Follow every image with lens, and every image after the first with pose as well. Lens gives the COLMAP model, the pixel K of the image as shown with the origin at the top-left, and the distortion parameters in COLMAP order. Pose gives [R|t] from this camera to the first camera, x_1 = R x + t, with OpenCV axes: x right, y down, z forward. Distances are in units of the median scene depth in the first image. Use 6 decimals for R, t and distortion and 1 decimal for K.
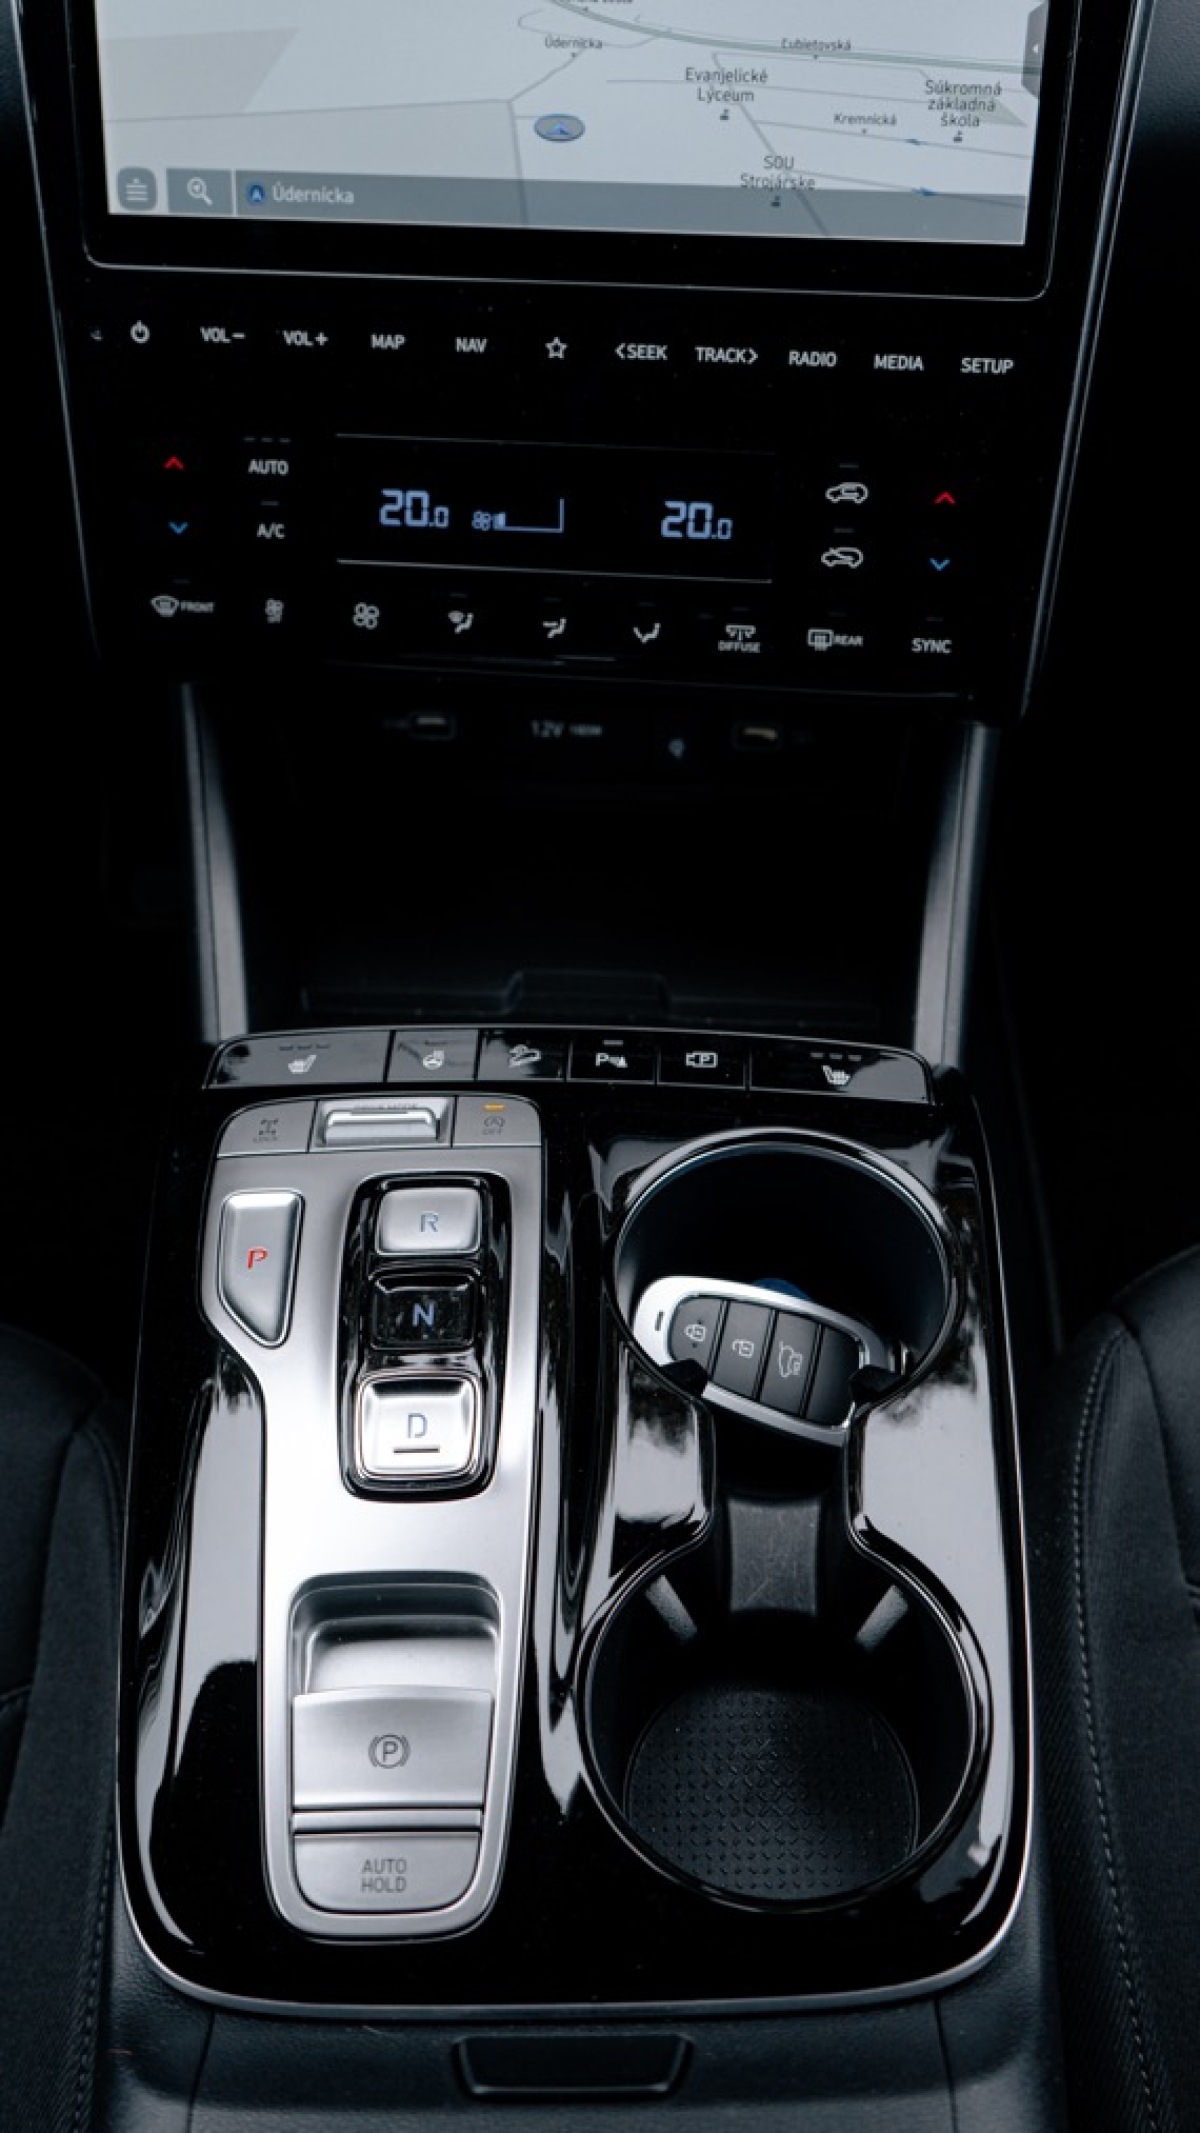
lens RADIAL K [[2155.0, 0, 597.7], [0, 2155.0, 1075.7], [0, 0, 1]] dist [-0.006565, 0.000000]
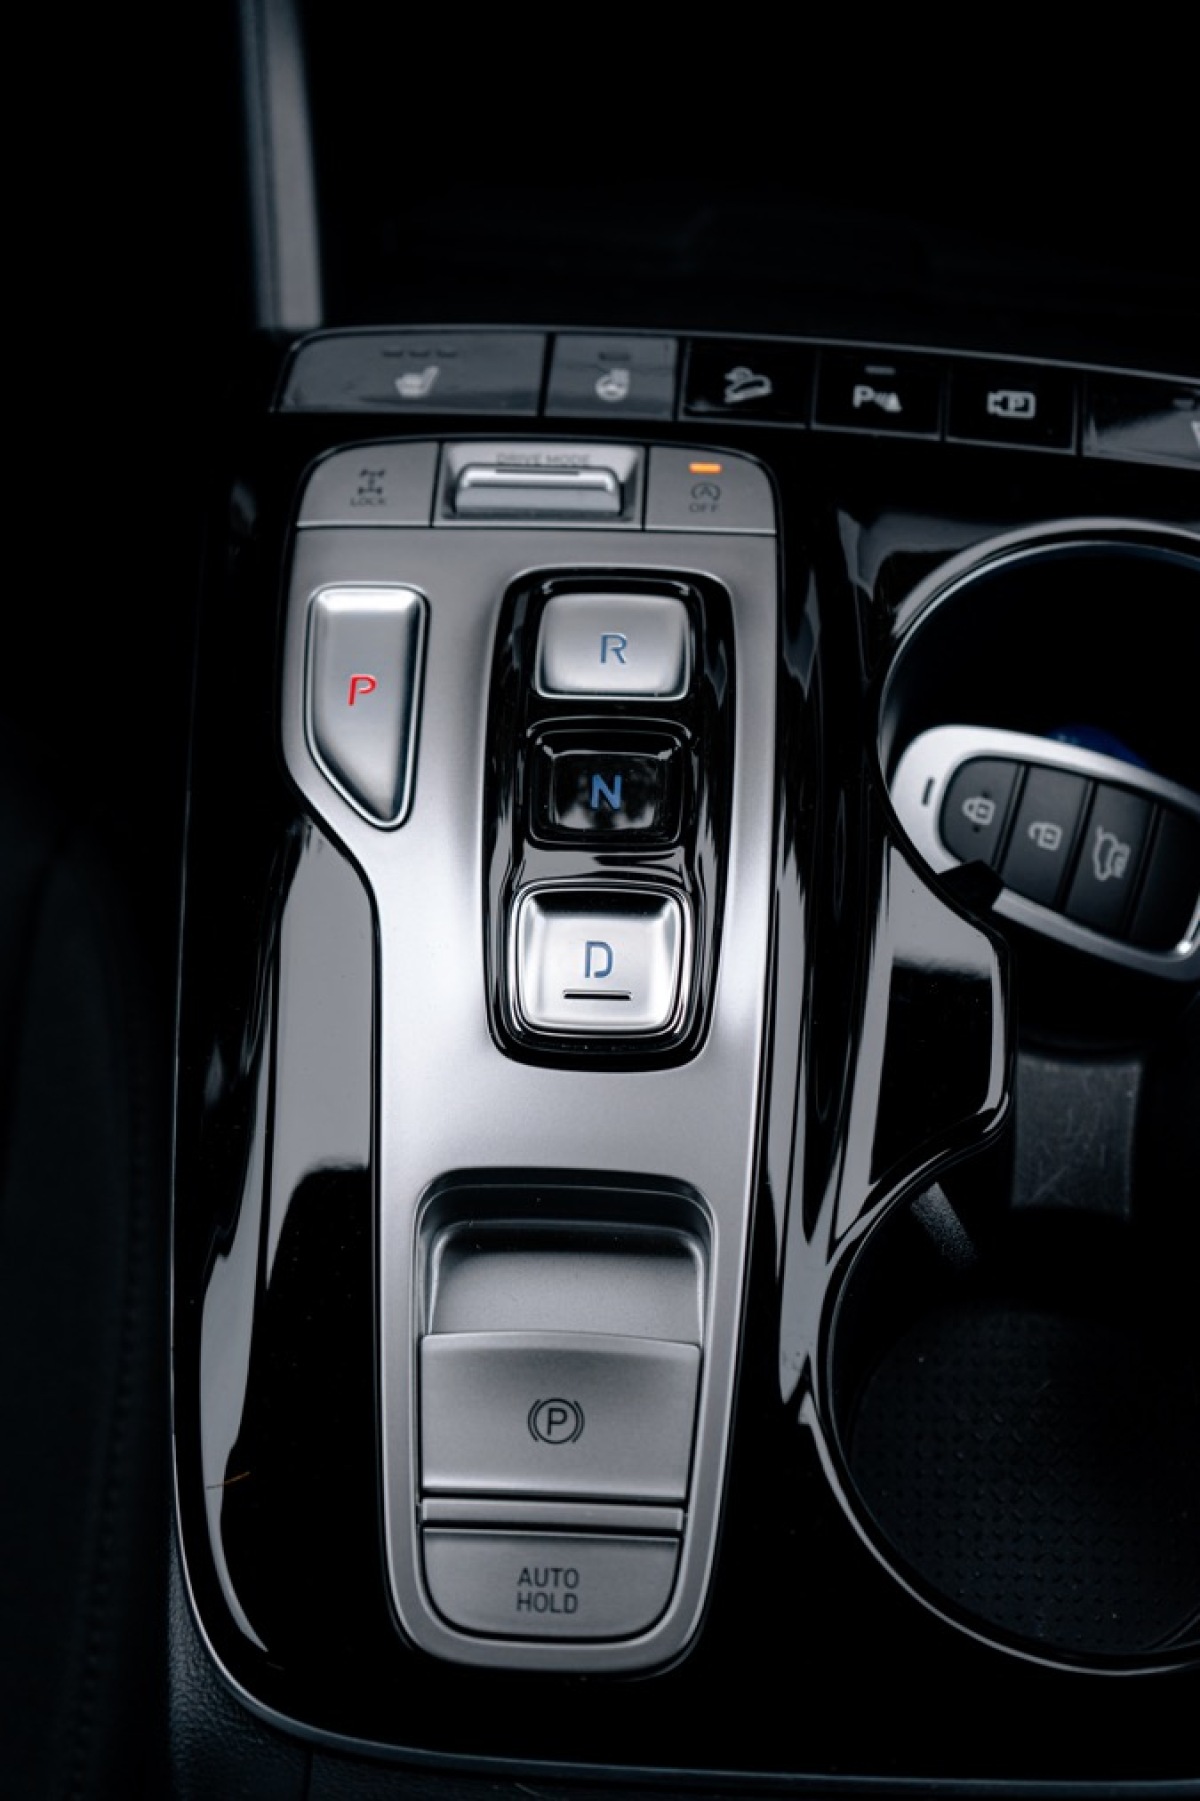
lens RADIAL K [[2945.0, 0, 586.8], [0, 2945.0, 900.0], [0, 0, 1]] dist [0.006698, 0.000000]
pose [[0.998639, 0.050062, -0.014627, -0.065068], [-0.045289, 0.971458, 0.232847, -0.067384], [0.025866, -0.231868, 0.972403, 0.069596]]
